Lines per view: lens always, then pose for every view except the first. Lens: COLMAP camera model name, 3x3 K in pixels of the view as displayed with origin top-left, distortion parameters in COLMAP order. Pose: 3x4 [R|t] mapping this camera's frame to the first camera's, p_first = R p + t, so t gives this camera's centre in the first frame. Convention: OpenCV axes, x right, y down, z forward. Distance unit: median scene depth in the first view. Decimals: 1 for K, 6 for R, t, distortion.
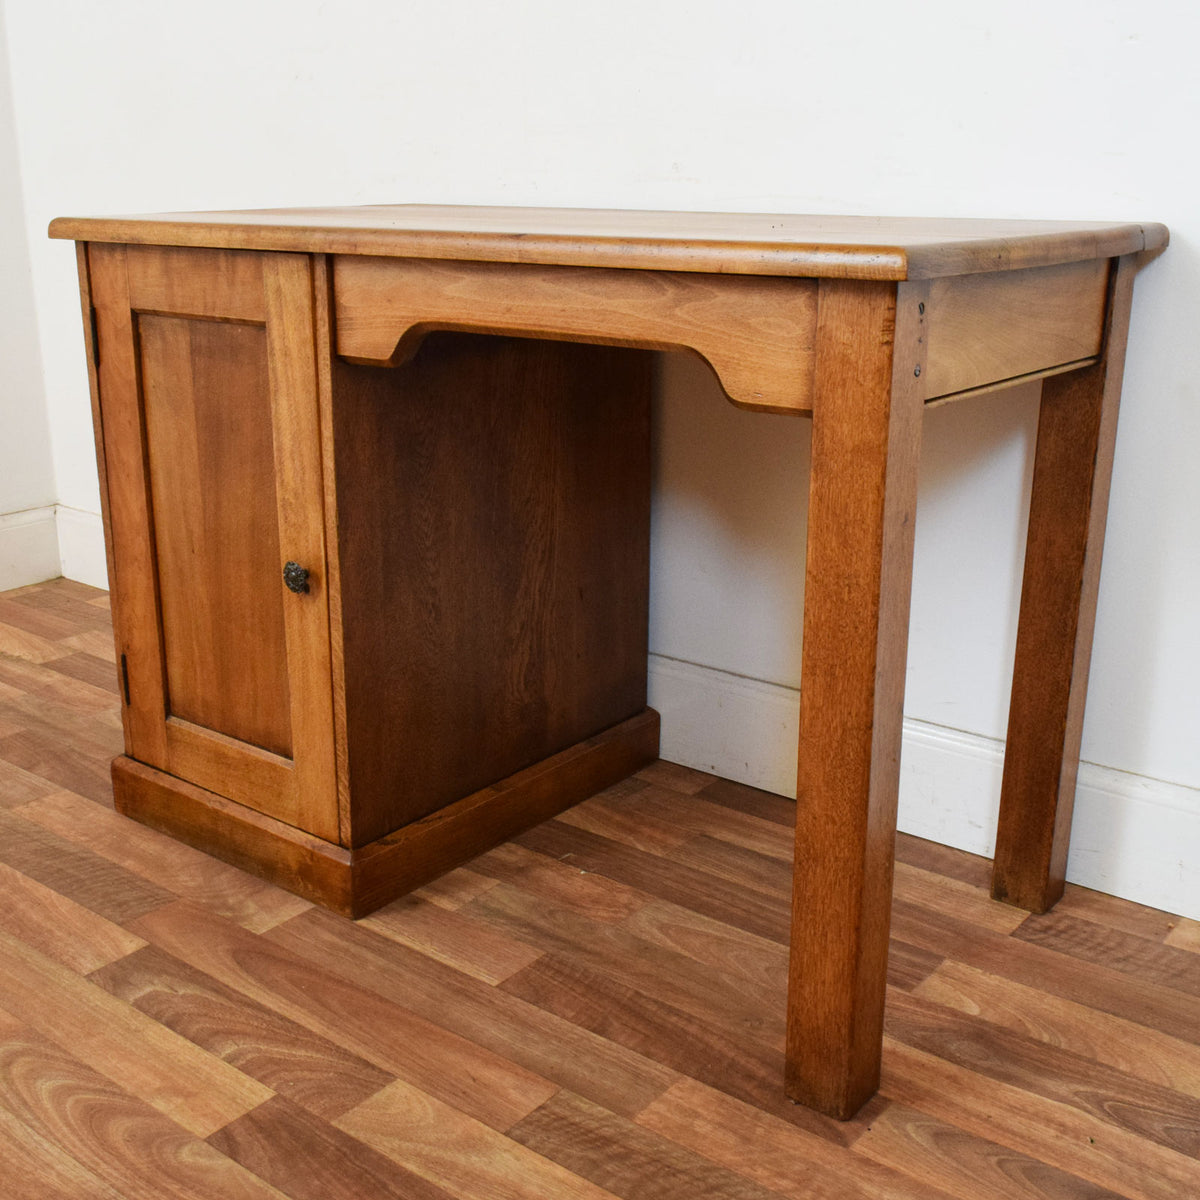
lens RADIAL K [[1435.5, 0, 582.1], [0, 1435.5, 594.3], [0, 0, 1]] dist [-0.022979, 0.000000]
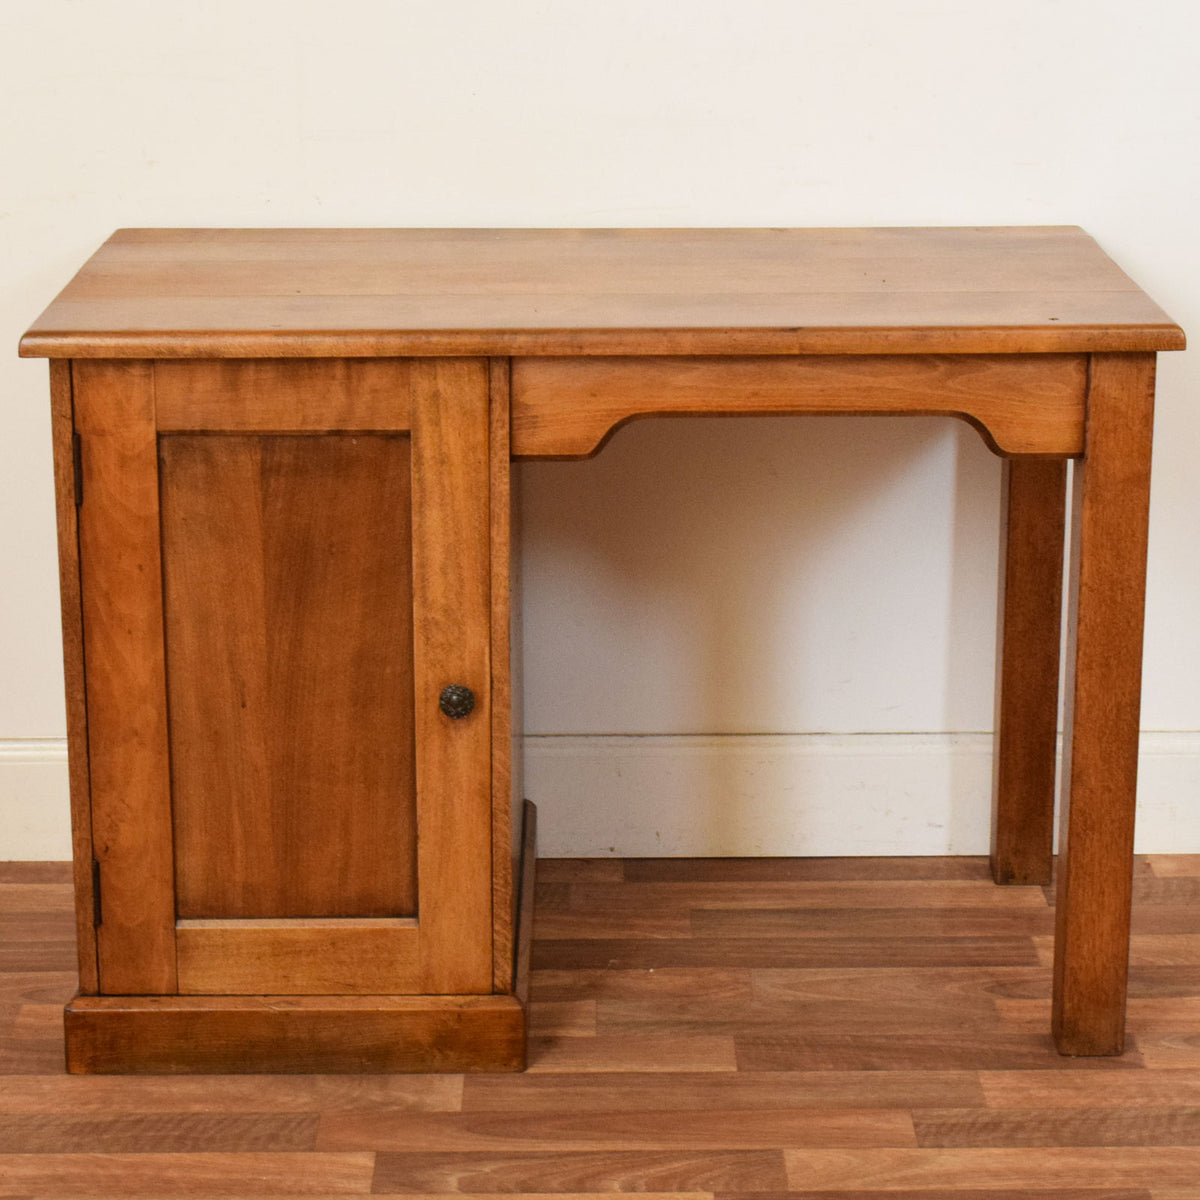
lens RADIAL K [[3020.1, 0, 611.7], [0, 3020.1, 529.3], [0, 0, 1]] dist [-0.037228, 0.000000]
pose [[0.774907, -0.163858, 0.610467, -1.216356], [0.183183, 0.982583, 0.031214, -0.153514], [-0.604949, 0.087639, 0.791427, -0.551367]]
